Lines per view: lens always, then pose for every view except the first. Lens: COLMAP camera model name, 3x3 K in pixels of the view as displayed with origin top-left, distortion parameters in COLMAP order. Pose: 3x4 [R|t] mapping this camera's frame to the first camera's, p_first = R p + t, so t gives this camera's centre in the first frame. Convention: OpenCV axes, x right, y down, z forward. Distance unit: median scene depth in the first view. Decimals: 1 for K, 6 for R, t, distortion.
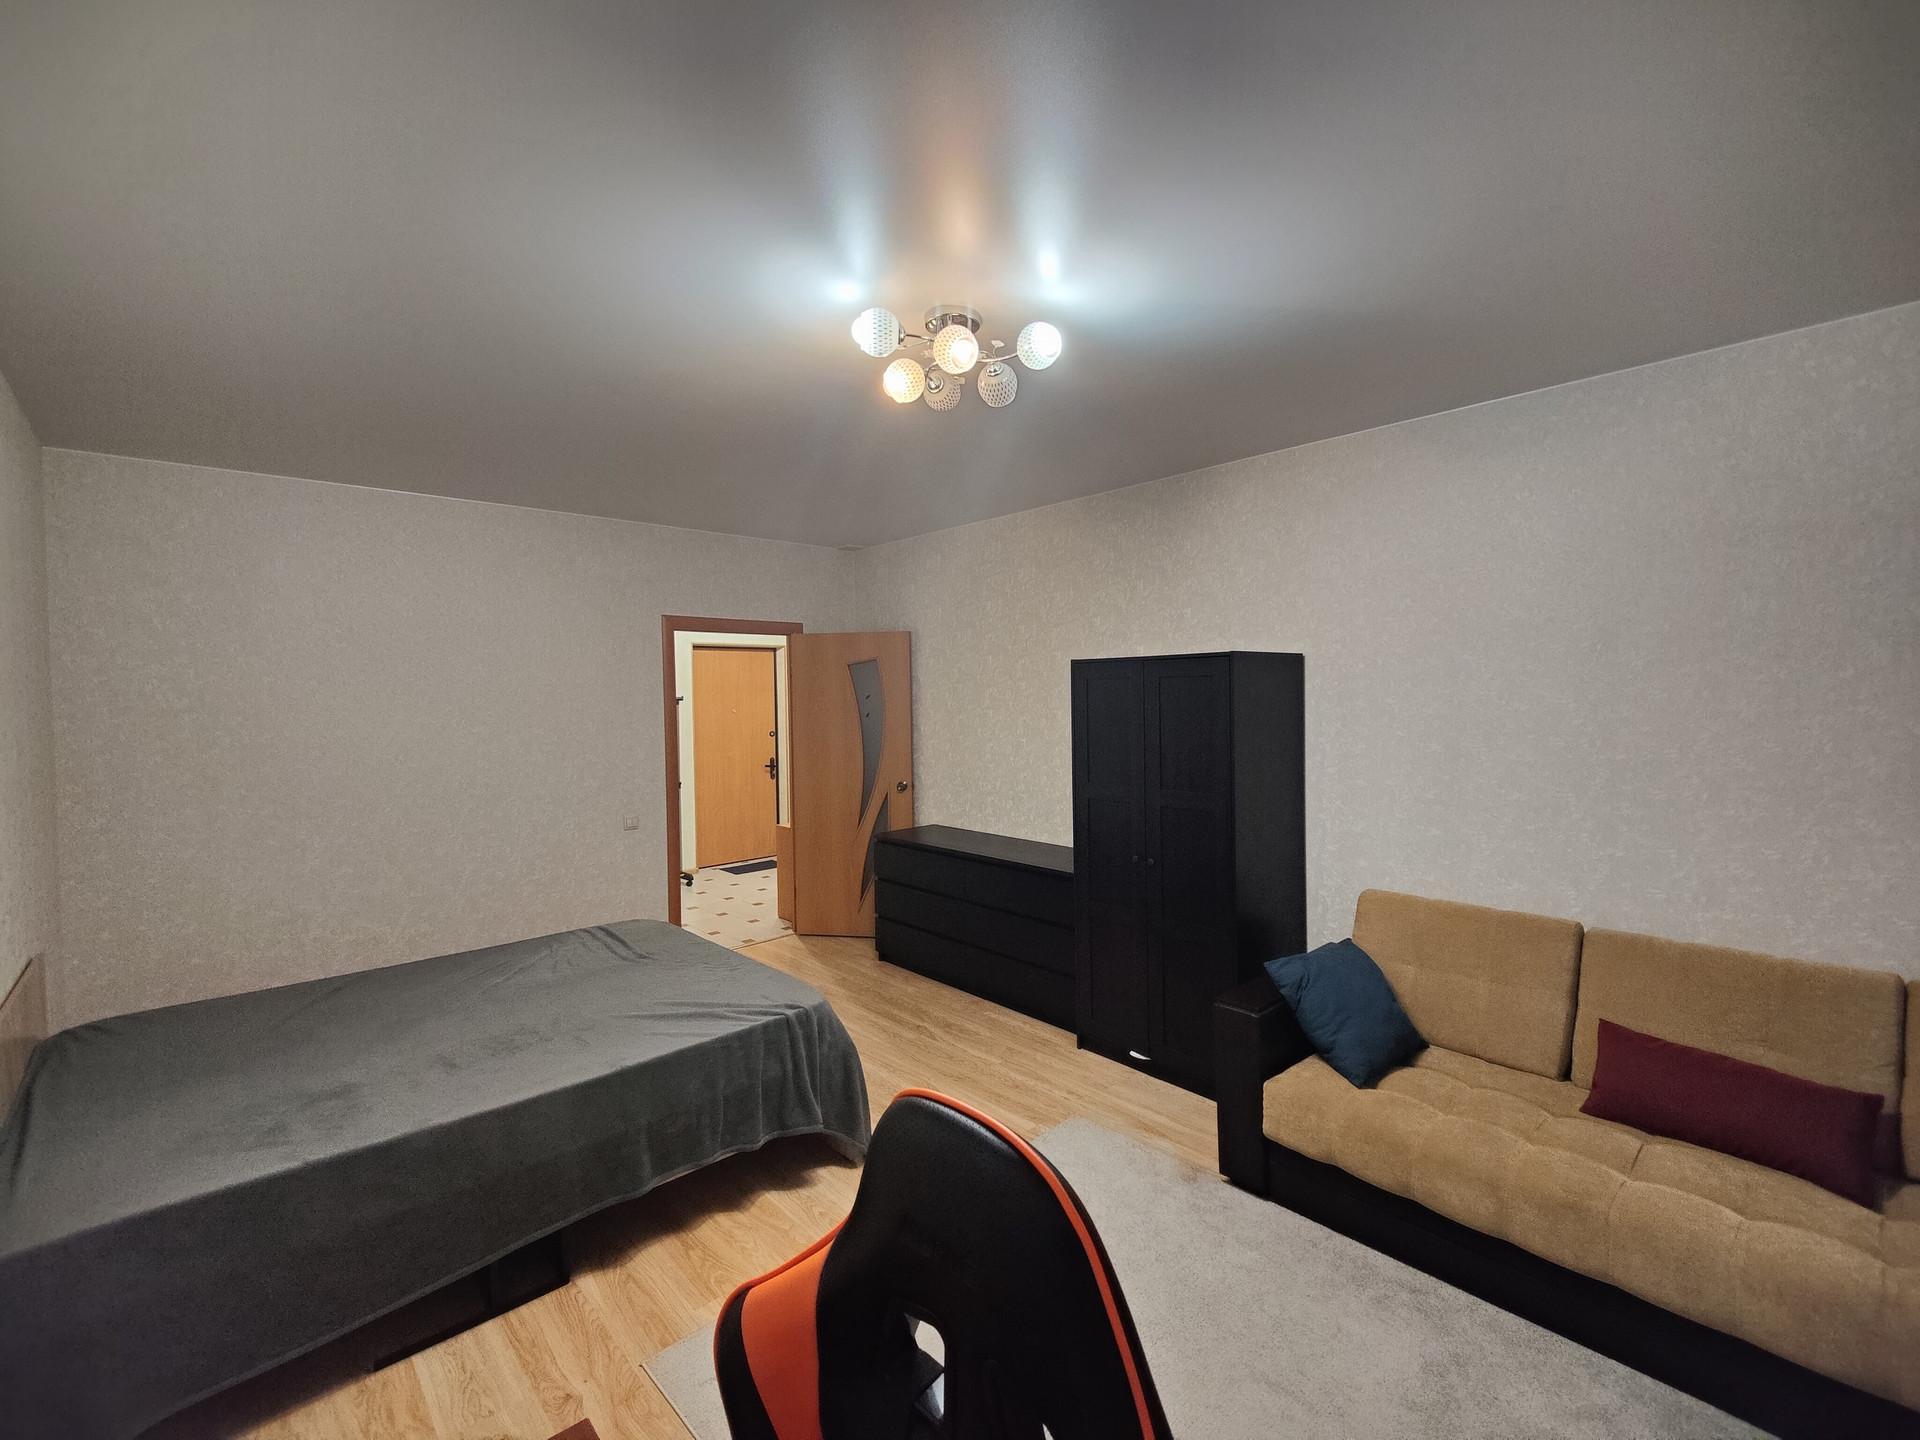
lens RADIAL K [[819.4, 0, 960.0], [0, 819.4, 720.0], [0, 0, 1]] dist [0.003624, -0.012555]
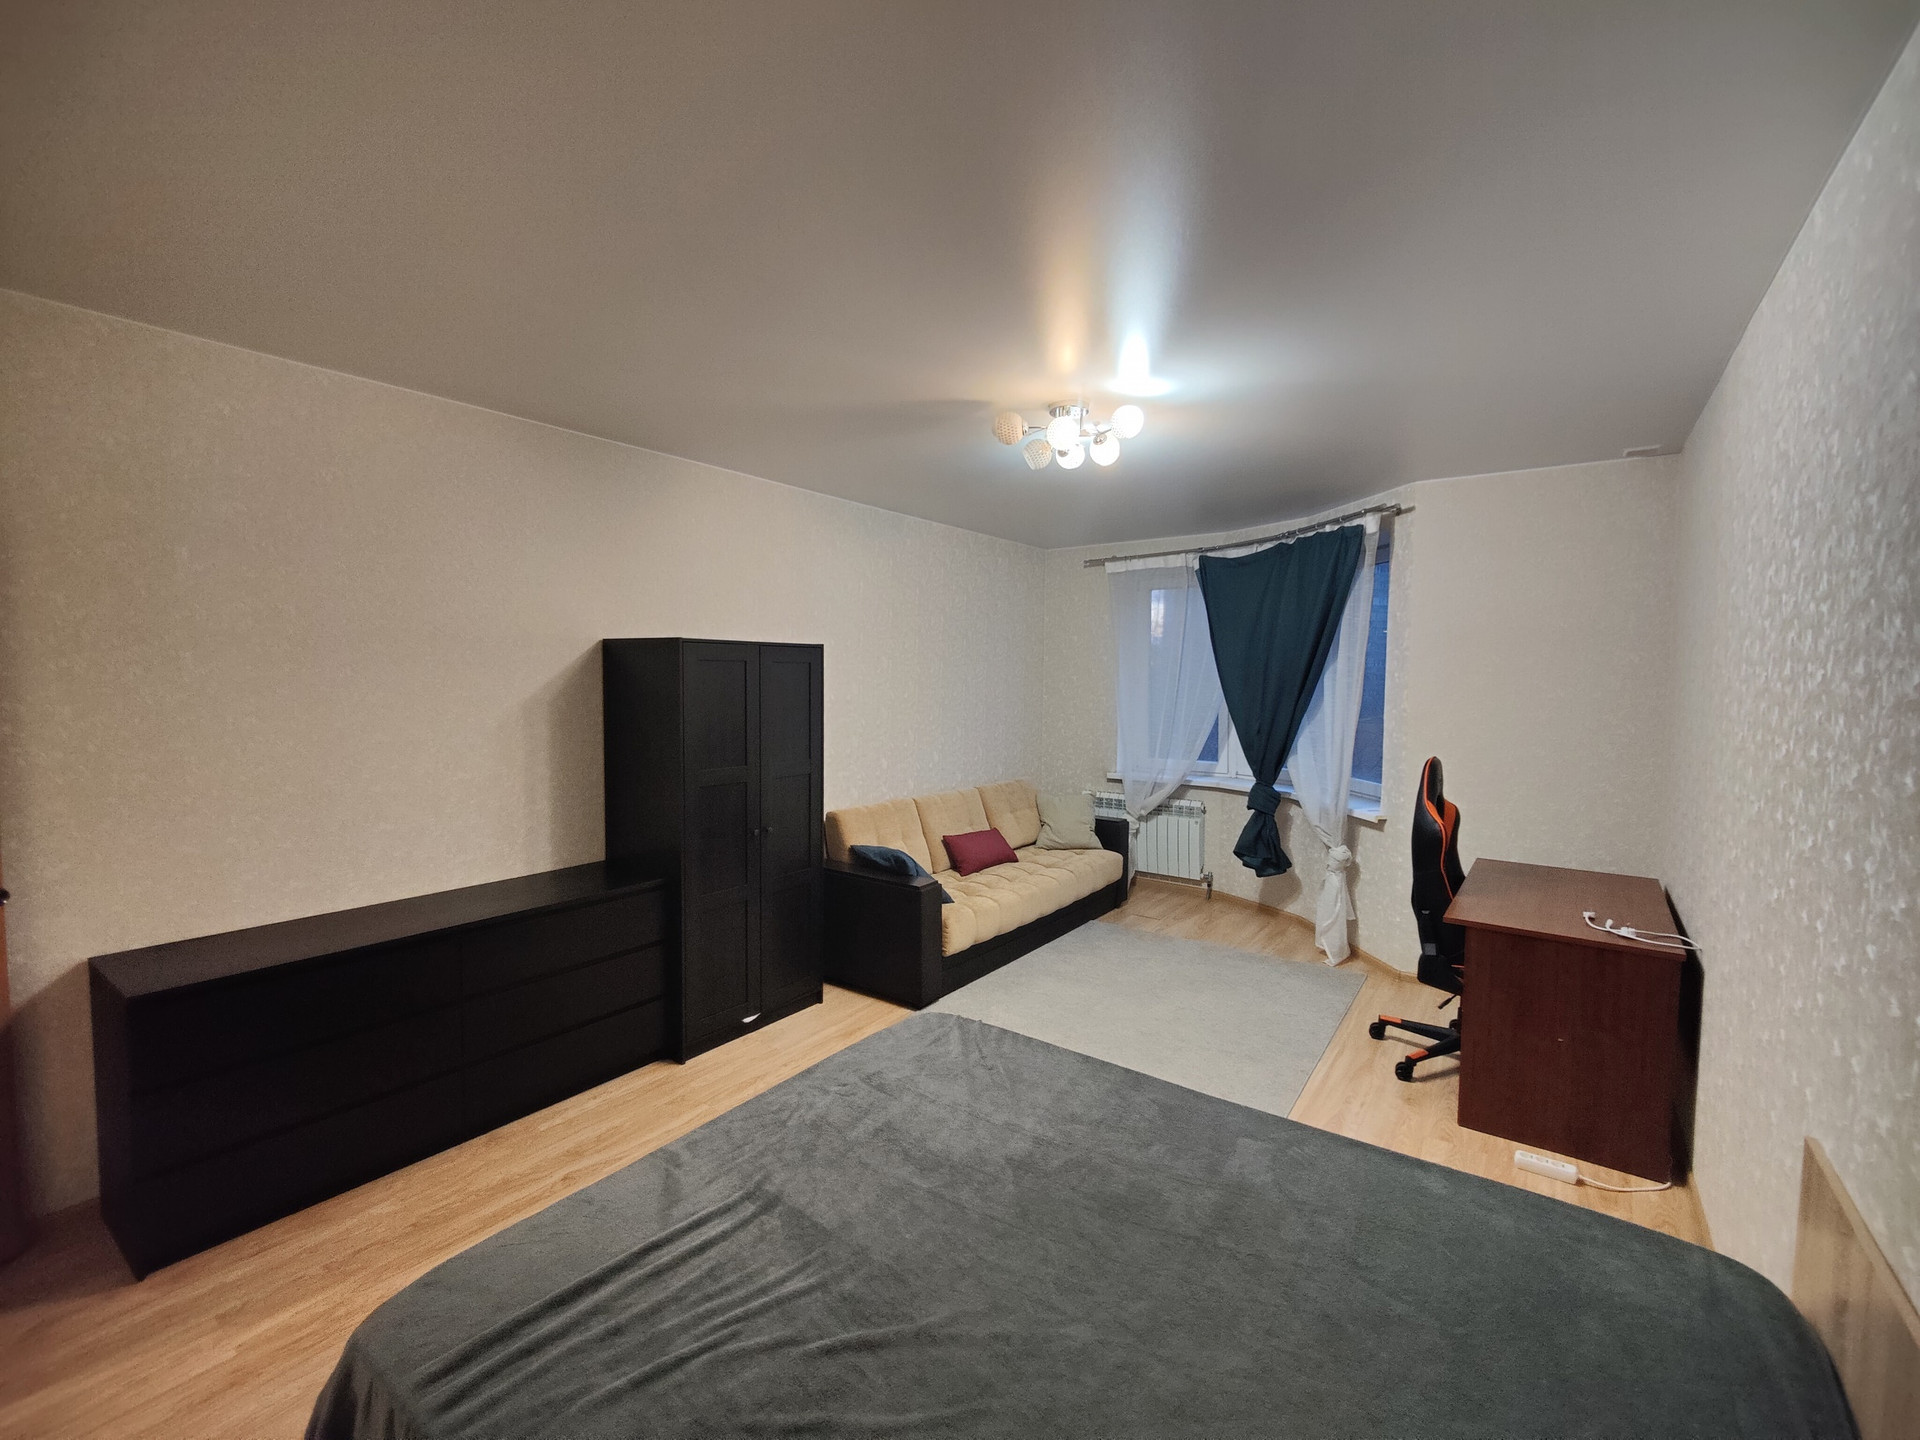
lens RADIAL K [[819.4, 0, 960.0], [0, 819.4, 720.0], [0, 0, 1]] dist [0.003624, -0.012555]
pose [[-0.188152, -0.042459, 0.981222, -0.779230], [0.036979, 0.998050, 0.050278, -0.013028], [-0.981444, 0.045744, -0.186215, 0.844511]]
